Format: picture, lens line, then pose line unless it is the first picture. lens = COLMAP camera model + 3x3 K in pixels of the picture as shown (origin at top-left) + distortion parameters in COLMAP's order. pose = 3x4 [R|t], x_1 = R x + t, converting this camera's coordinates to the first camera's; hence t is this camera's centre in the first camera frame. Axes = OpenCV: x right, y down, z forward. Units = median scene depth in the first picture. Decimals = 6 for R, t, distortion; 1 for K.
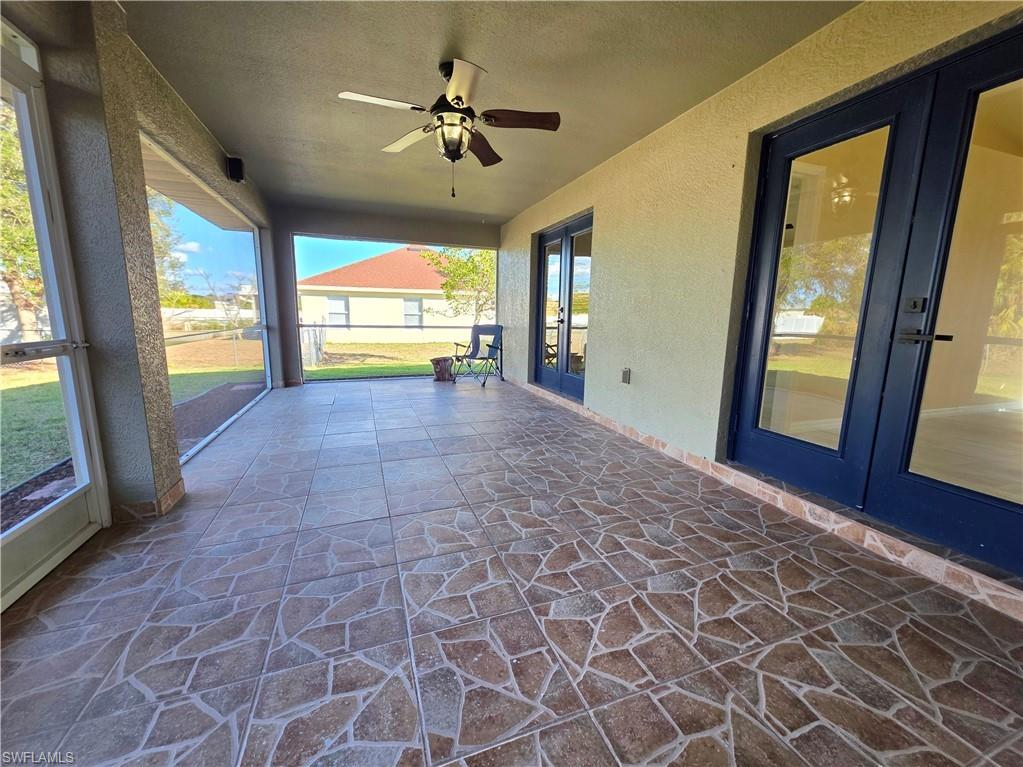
lens RADIAL K [[412.4, 0, 512.7], [0, 412.4, 386.4], [0, 0, 1]] dist [0.003592, 0.000138]
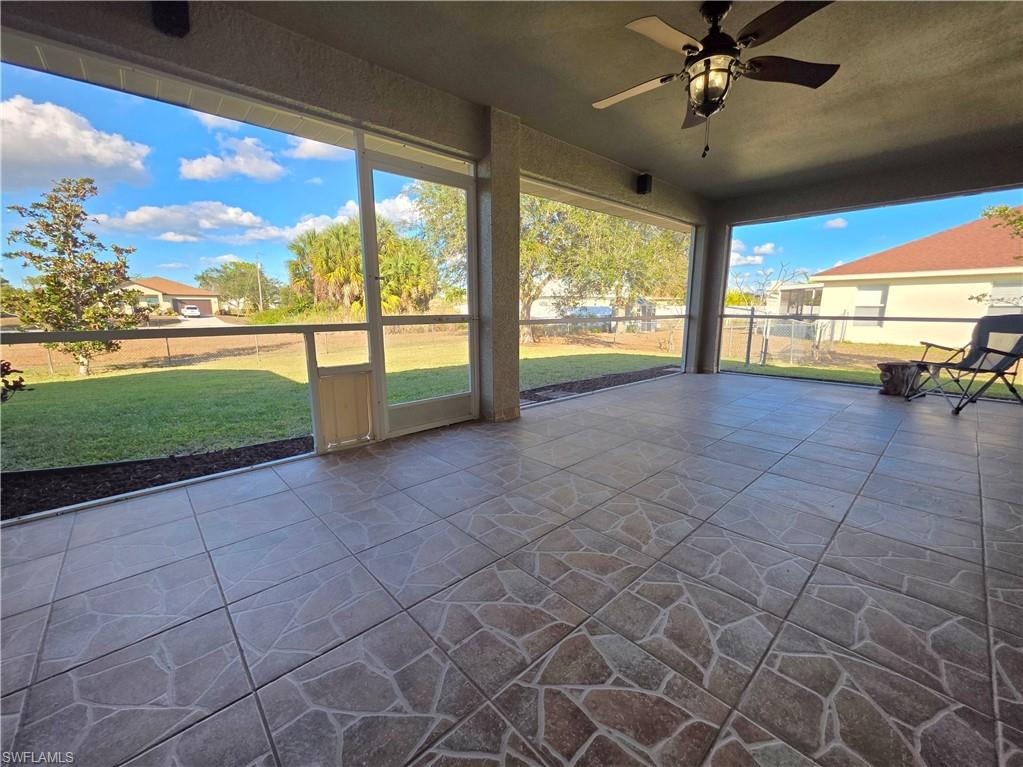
lens RADIAL K [[412.4, 0, 512.7], [0, 412.4, 386.4], [0, 0, 1]] dist [0.003592, 0.000138]
pose [[0.383953, 0.157679, -0.909790, 0.634041], [-0.151910, 0.982672, 0.106201, -0.015049], [0.910771, 0.097430, 0.401253, 0.363067]]
